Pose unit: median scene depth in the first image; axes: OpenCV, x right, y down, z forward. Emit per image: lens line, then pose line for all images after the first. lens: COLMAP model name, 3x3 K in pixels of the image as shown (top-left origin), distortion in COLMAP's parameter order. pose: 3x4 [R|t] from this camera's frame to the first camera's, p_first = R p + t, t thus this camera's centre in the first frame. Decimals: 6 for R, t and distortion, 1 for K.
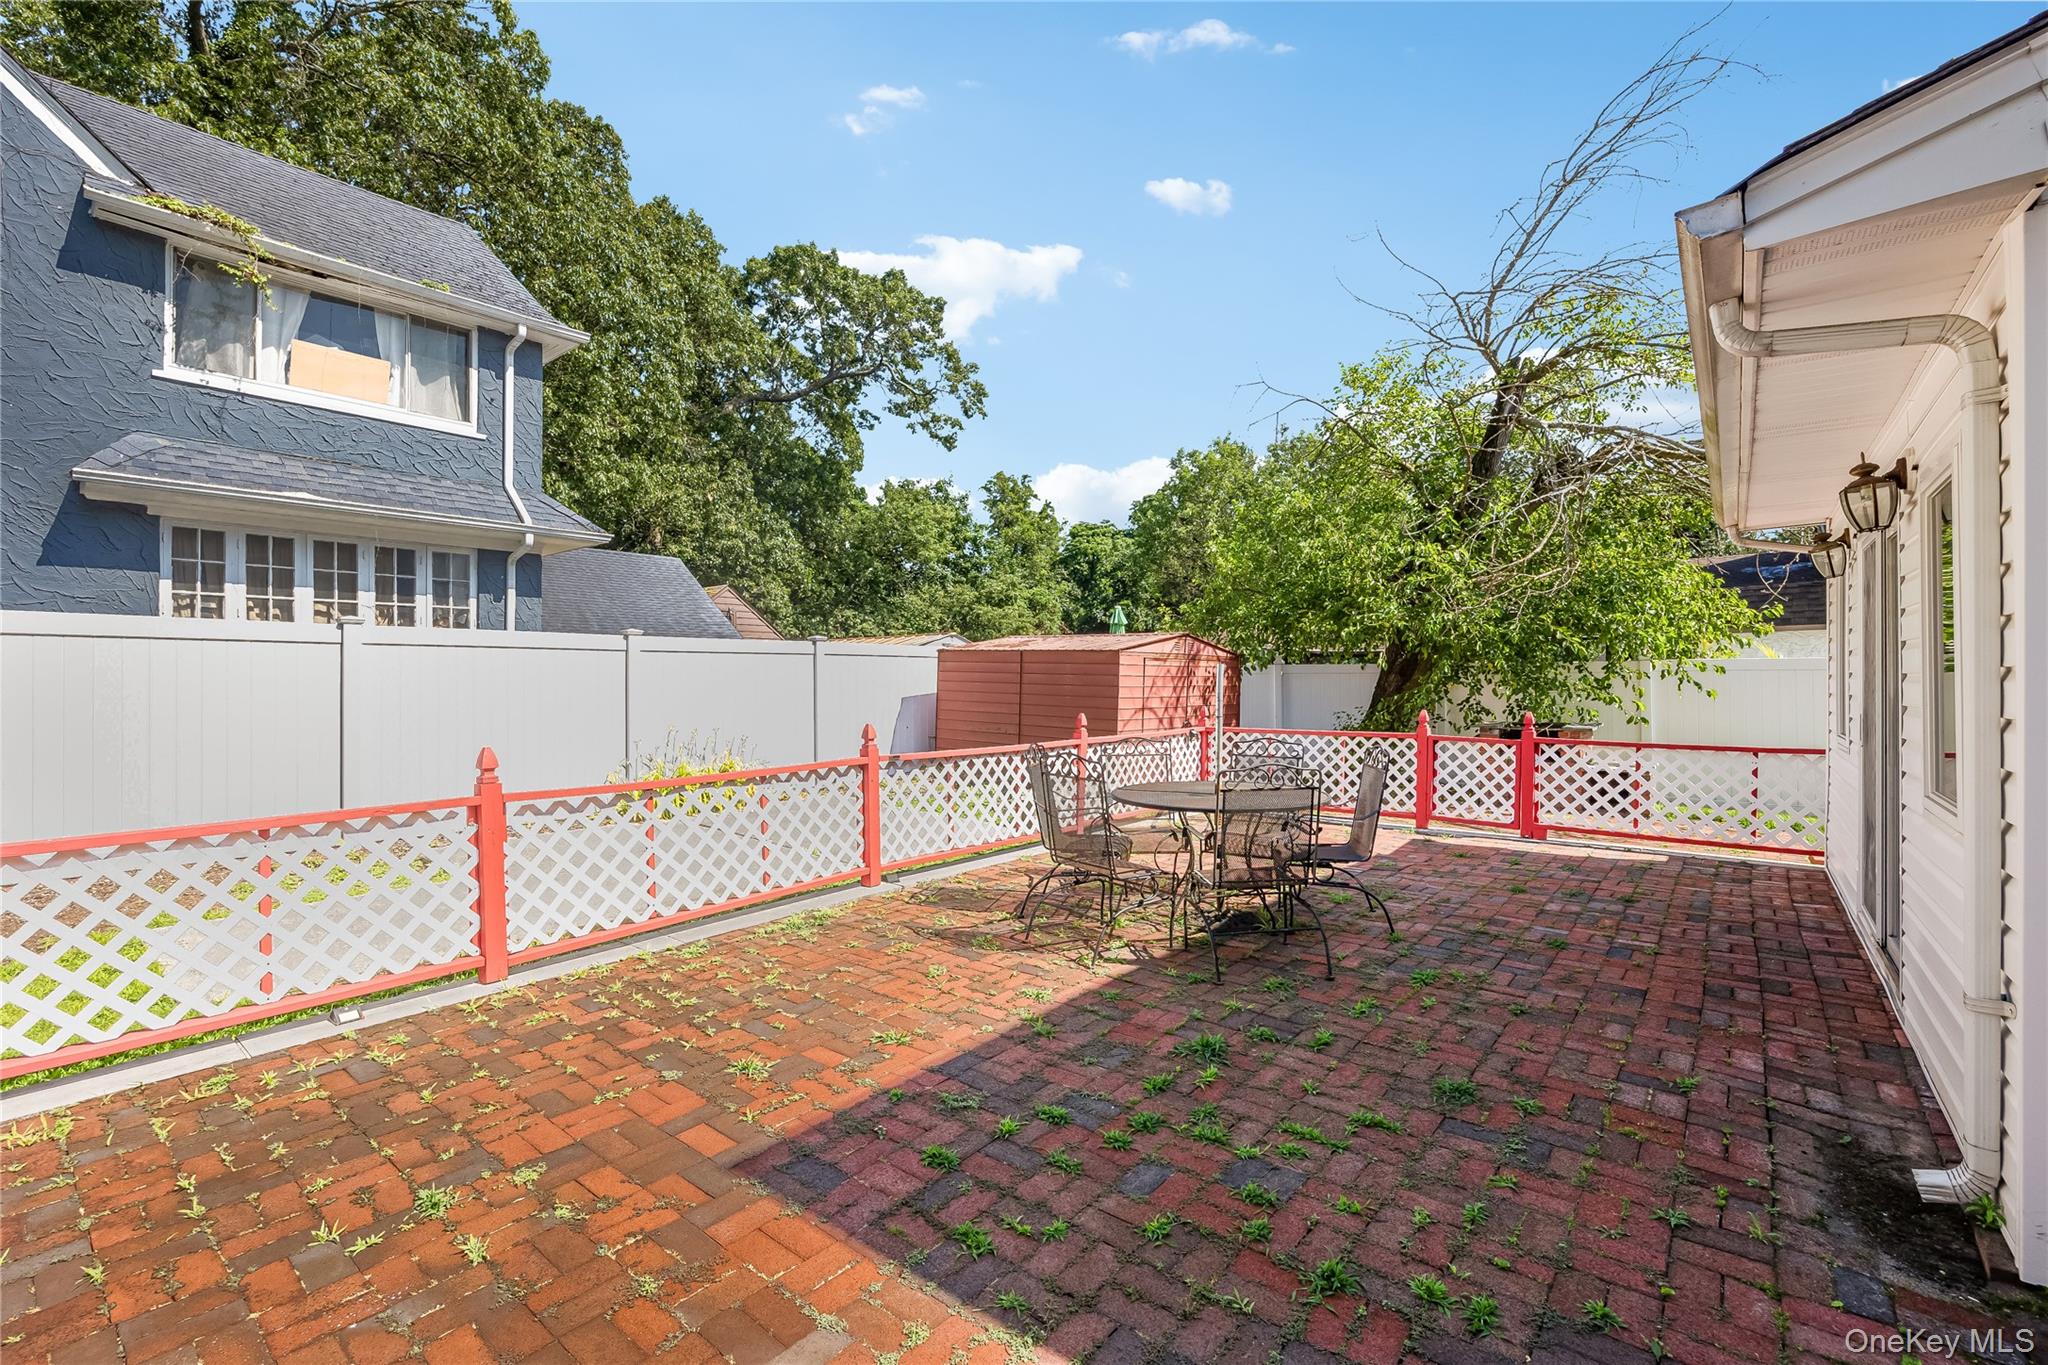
lens RADIAL K [[867.3, 0, 1026.4], [0, 867.3, 682.9], [0, 0, 1]] dist [-0.009658, -0.001120]
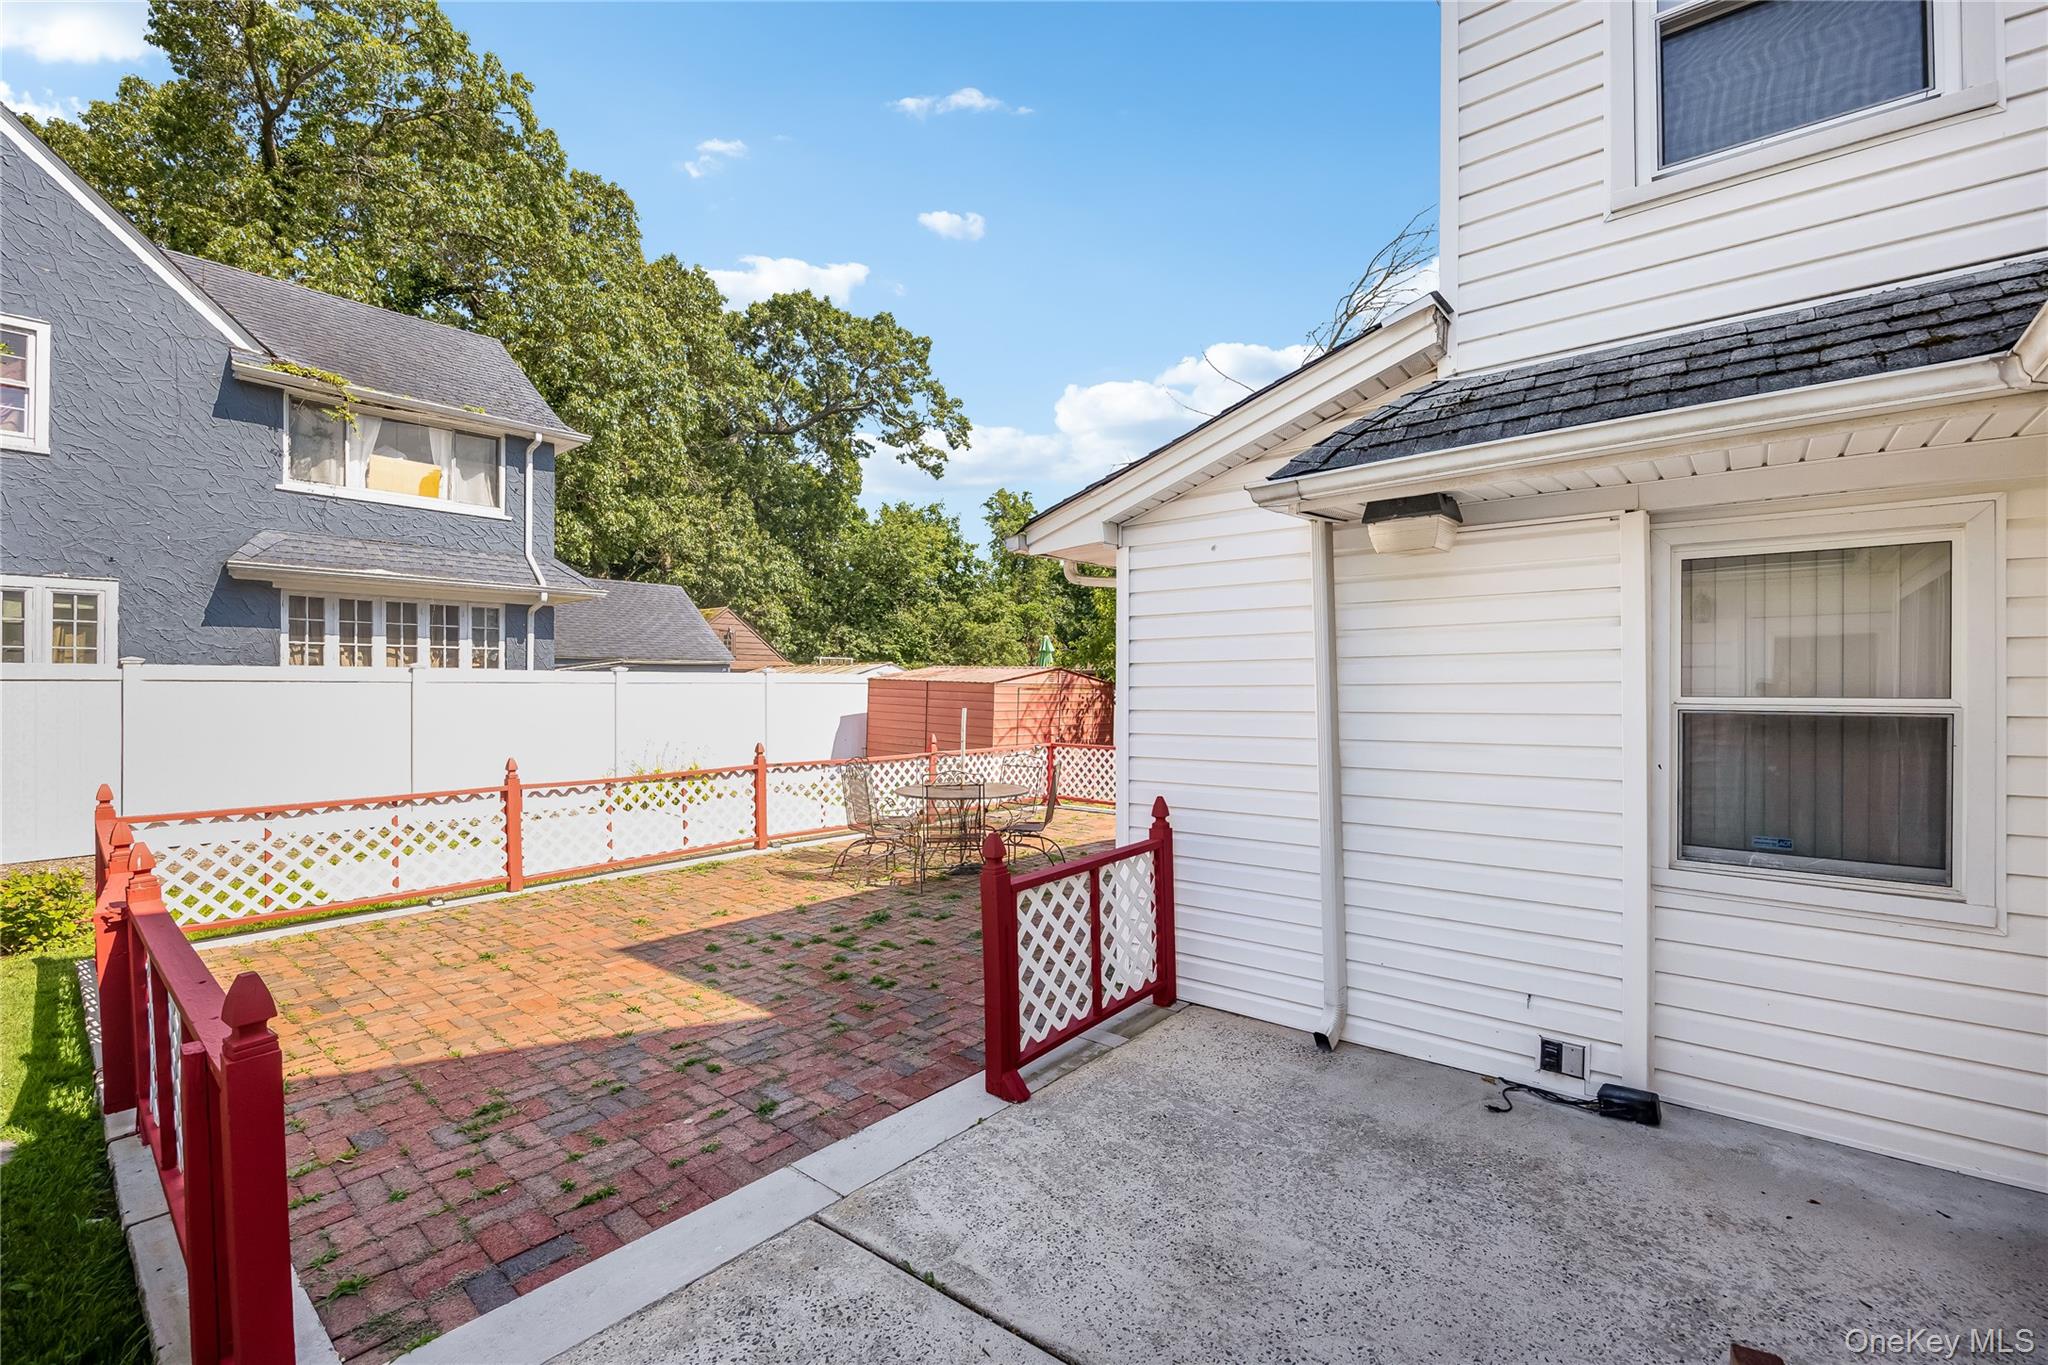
lens RADIAL K [[867.3, 0, 1024.5], [0, 867.3, 696.2], [0, 0, 1]] dist [-0.009658, -0.001120]
pose [[0.999690, 0.004830, -0.024425, 0.176623], [-0.004645, 0.999960, 0.007649, -0.026543], [0.024461, -0.007534, 0.999672, -0.279572]]
